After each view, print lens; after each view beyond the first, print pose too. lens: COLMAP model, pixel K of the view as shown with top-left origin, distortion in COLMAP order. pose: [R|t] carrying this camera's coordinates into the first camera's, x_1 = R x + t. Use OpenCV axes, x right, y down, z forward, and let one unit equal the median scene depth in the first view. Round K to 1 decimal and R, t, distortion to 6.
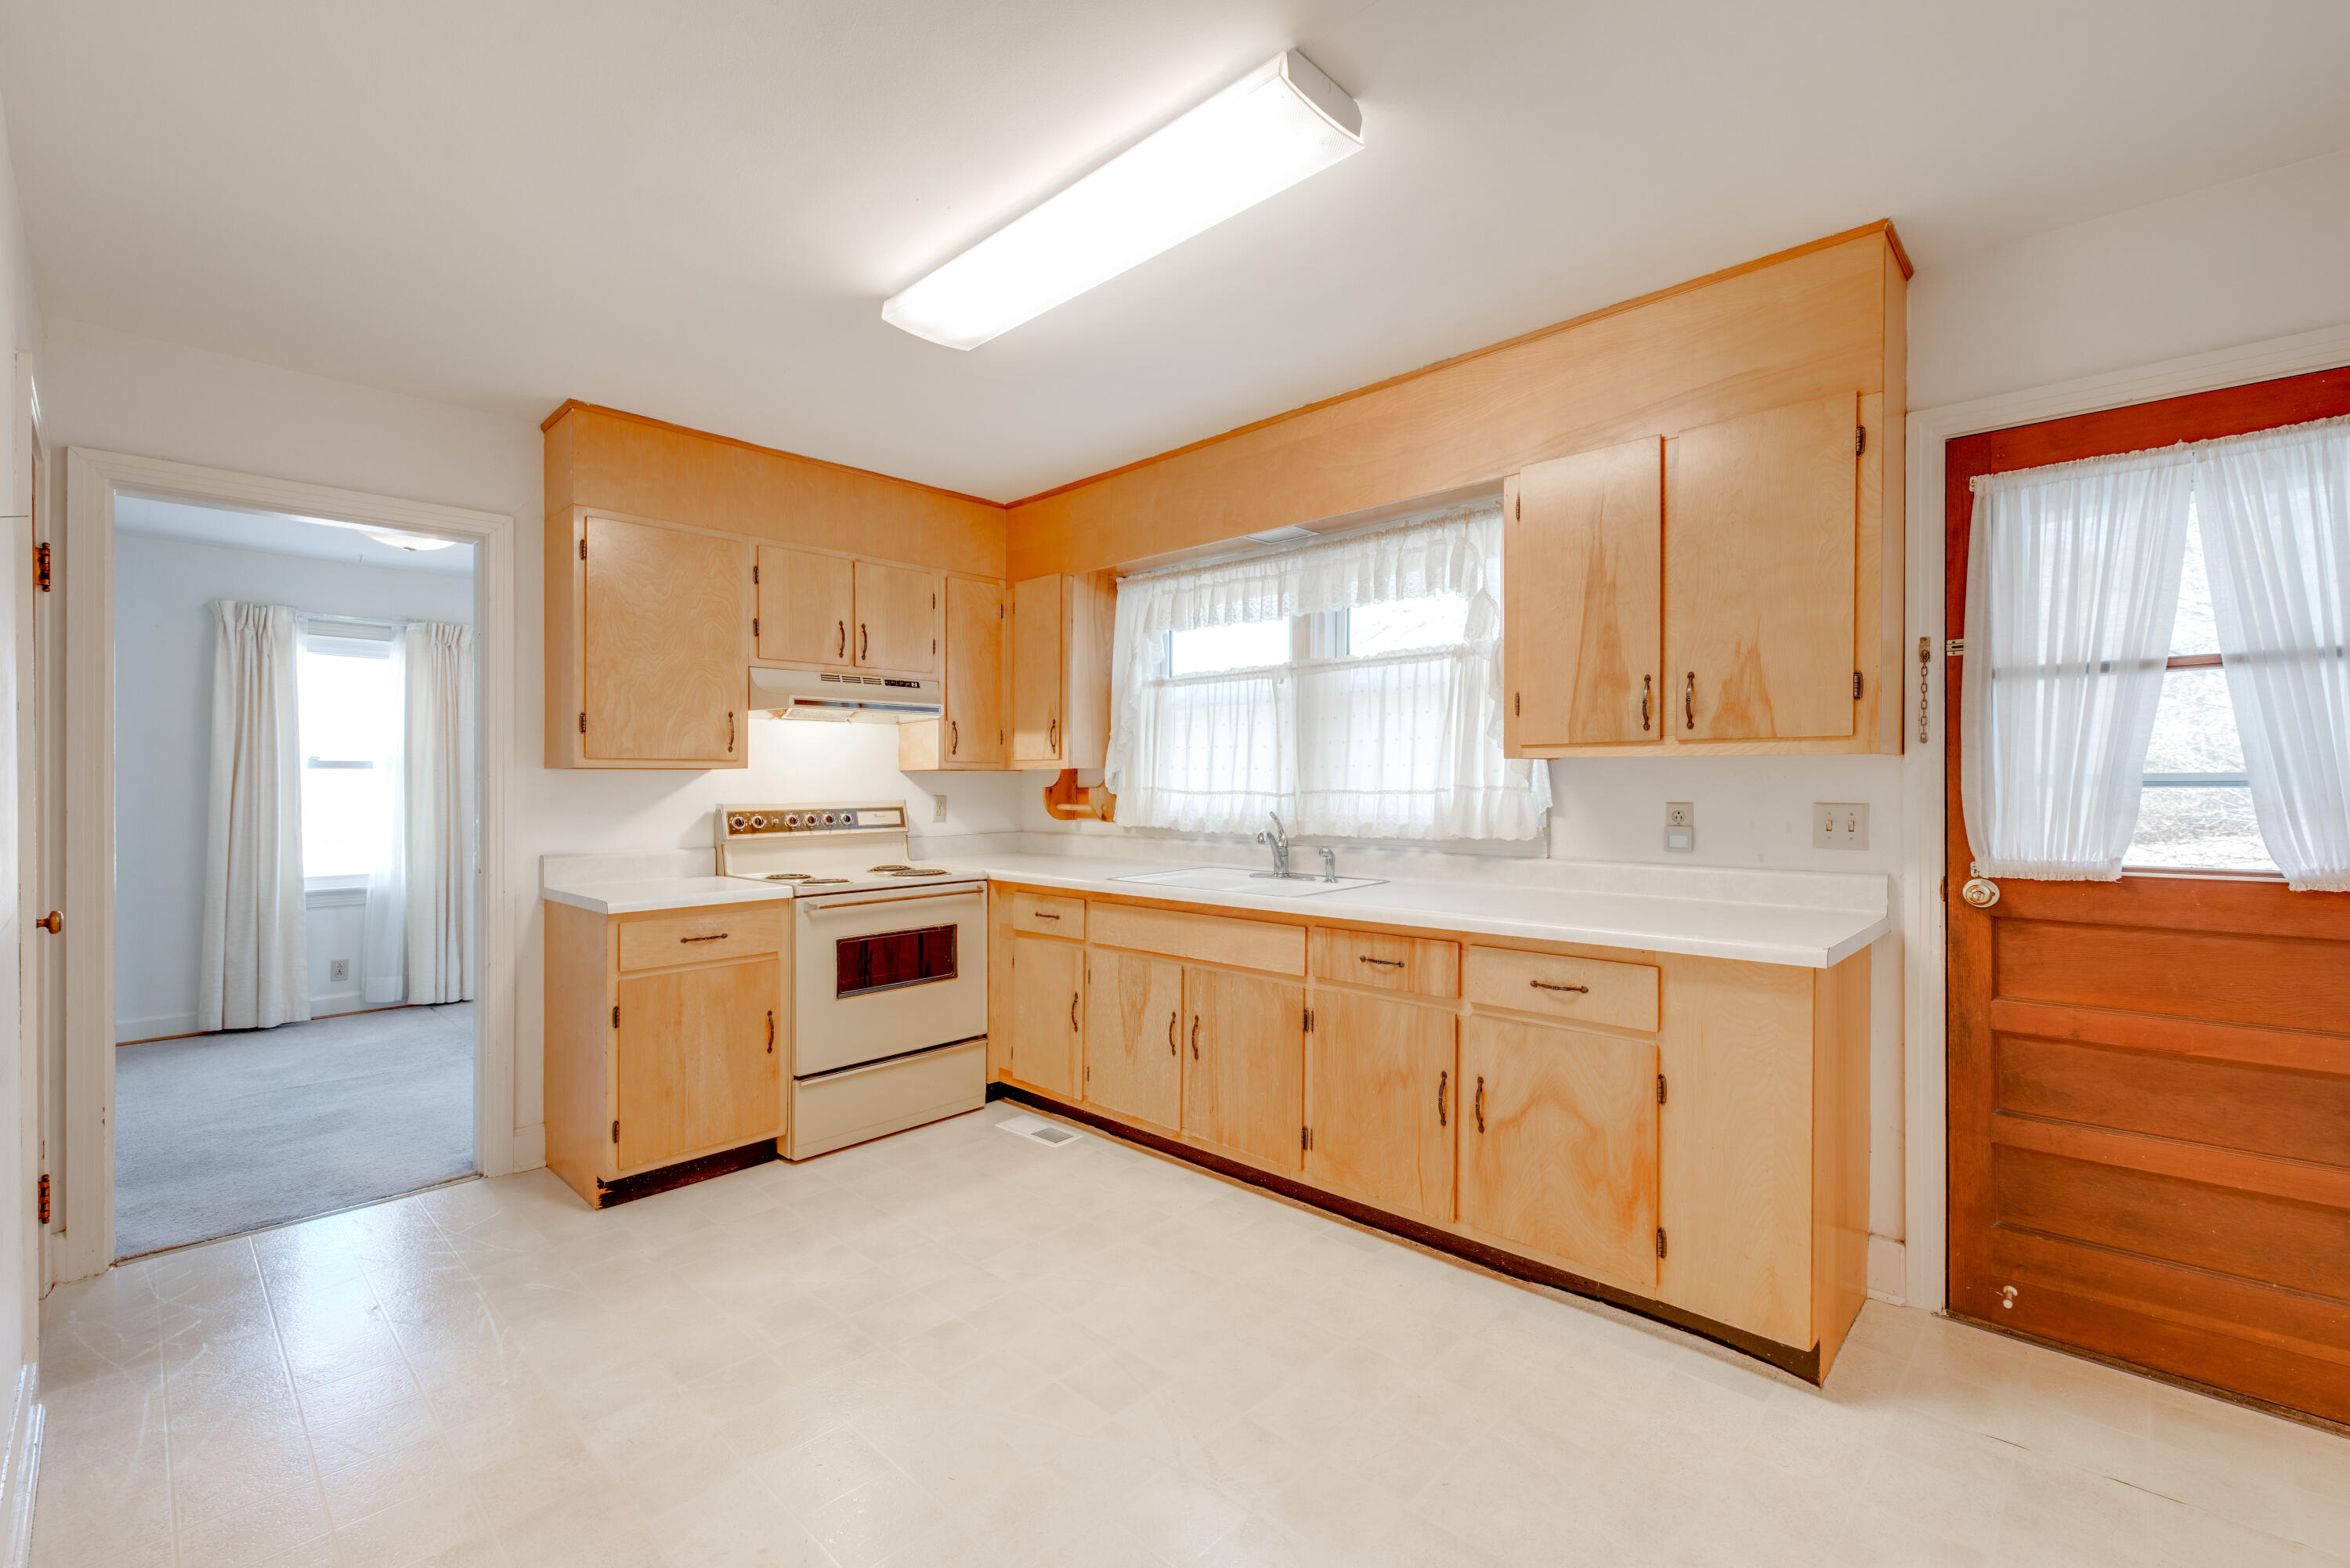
lens RADIAL K [[1006.6, 0, 1171.6], [0, 1006.6, 781.8], [0, 0, 1]] dist [0.004391, -0.001250]
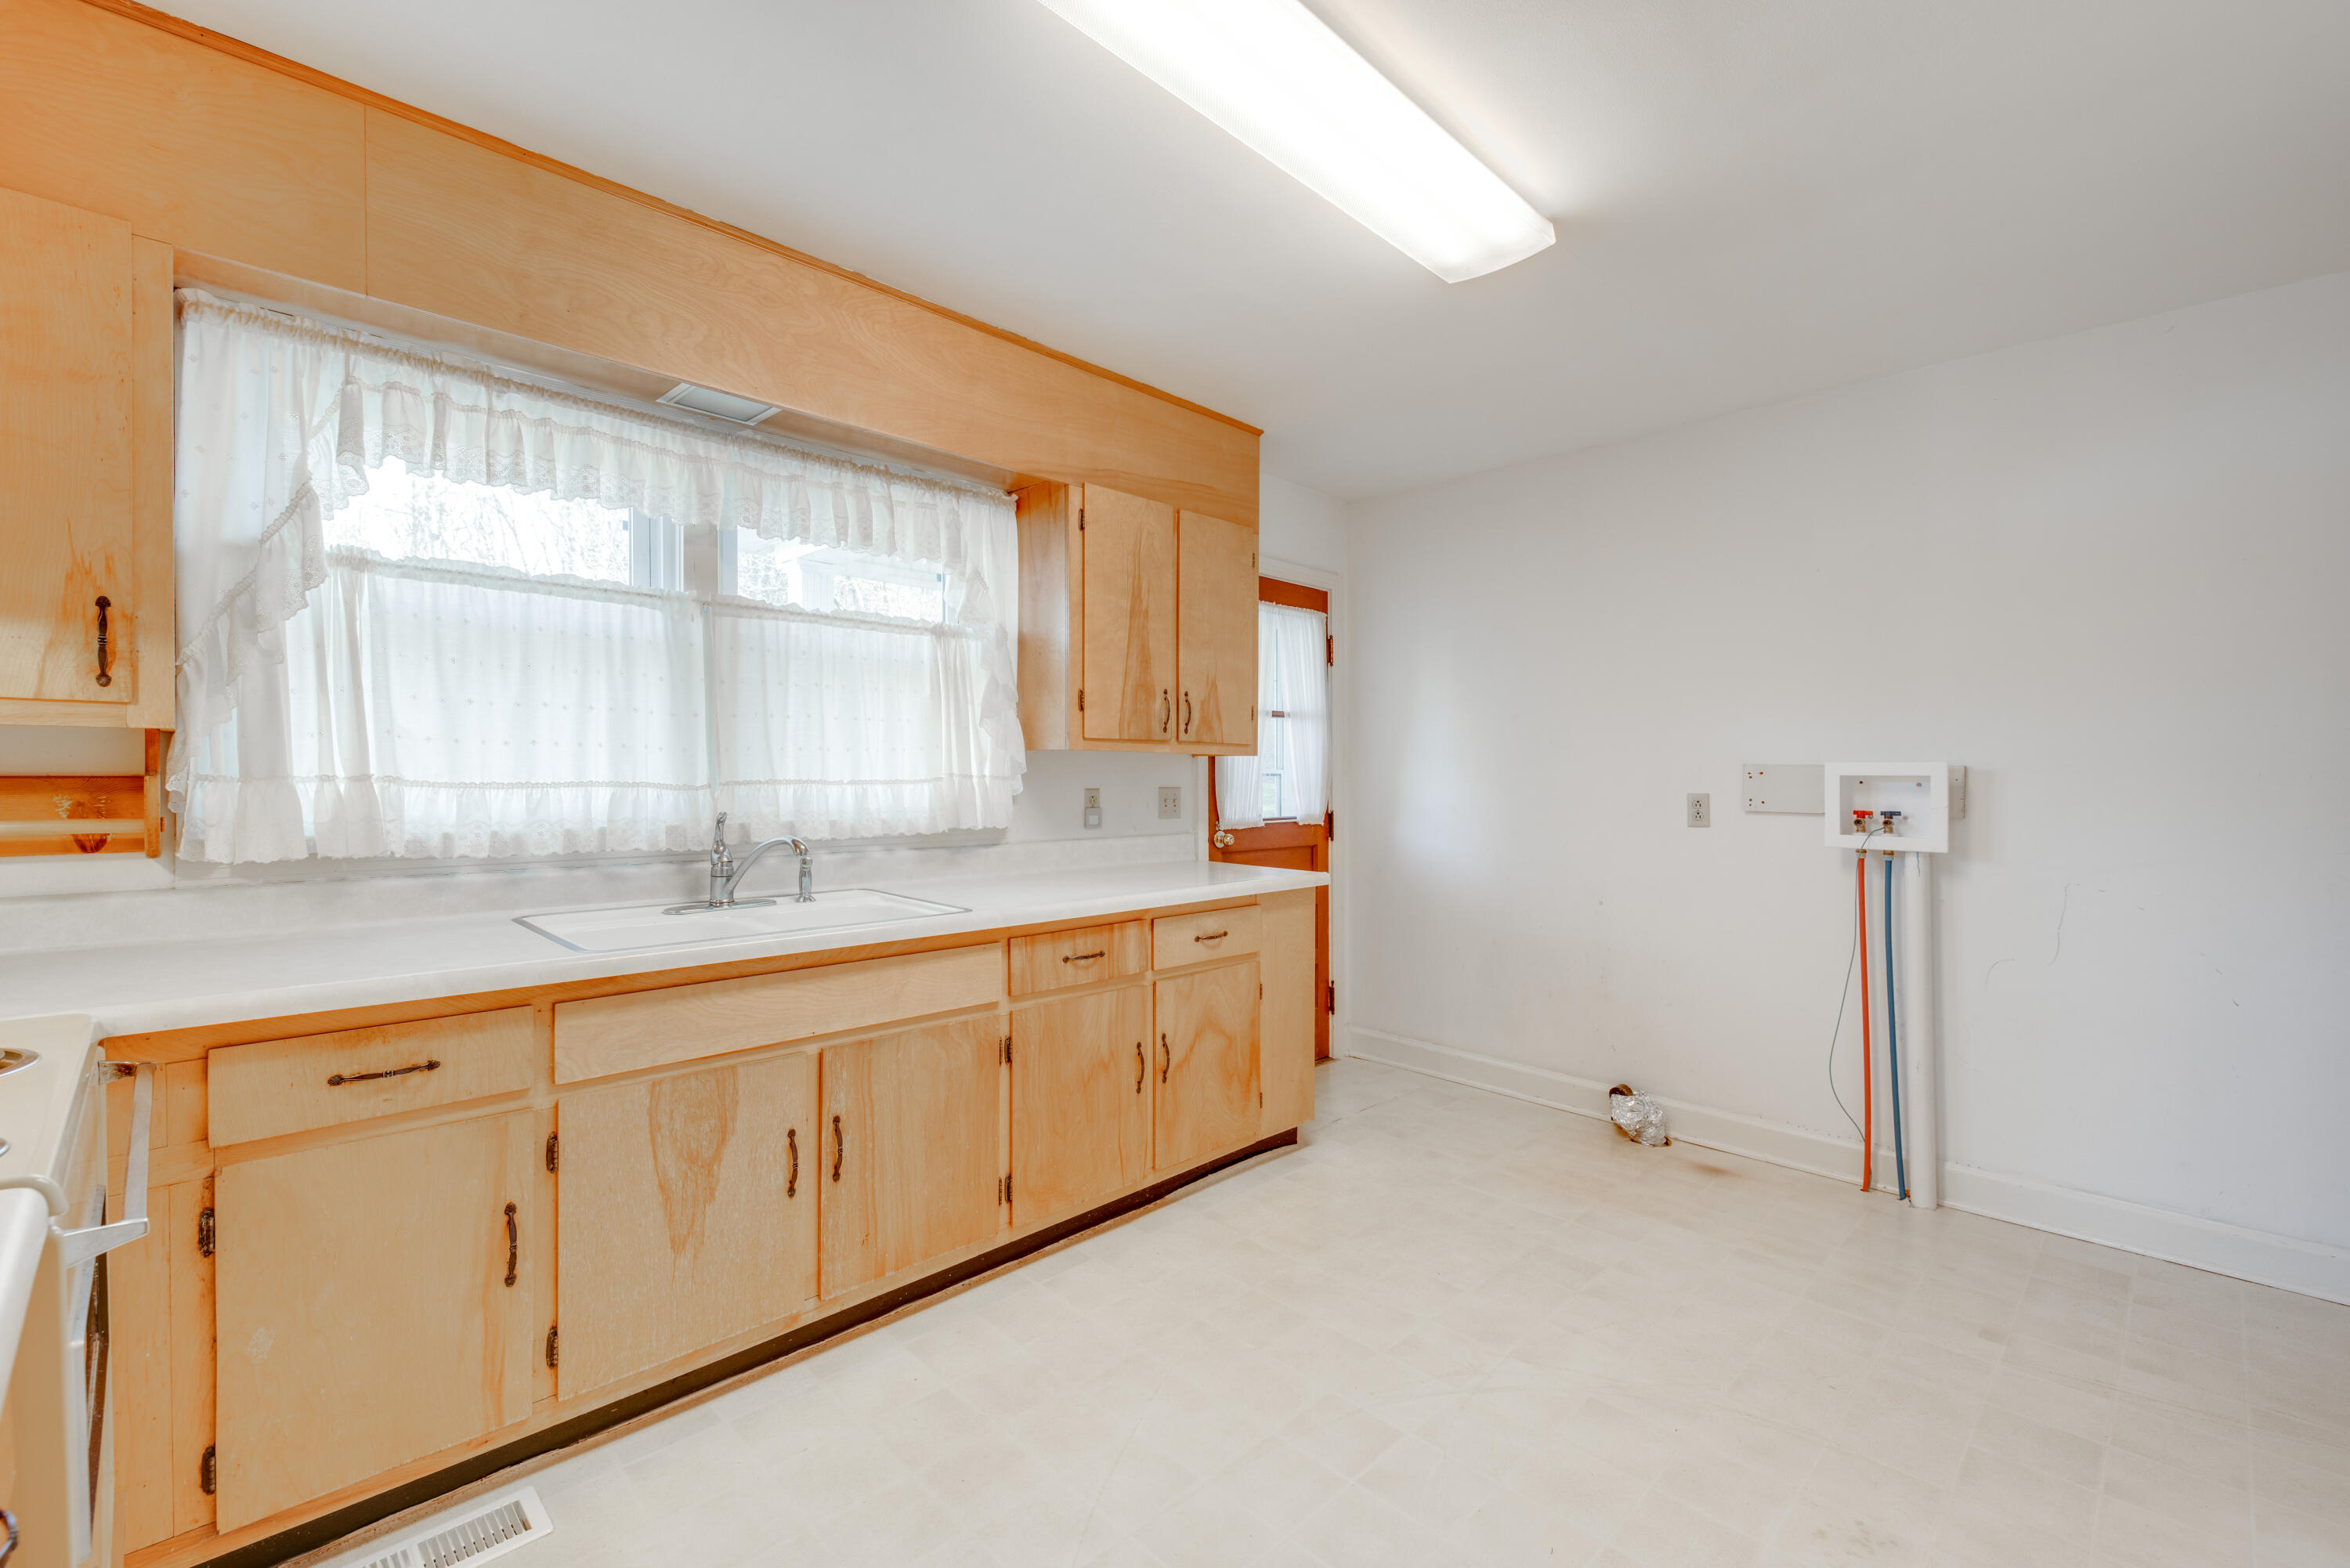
lens RADIAL K [[1006.6, 0, 1171.9], [0, 1006.6, 788.9], [0, 0, 1]] dist [0.004391, -0.001250]
pose [[0.015091, -0.009477, 0.999841, -0.693883], [-0.004270, 0.999945, 0.009542, 0.007600], [-0.999877, -0.004413, 0.015050, 0.831058]]
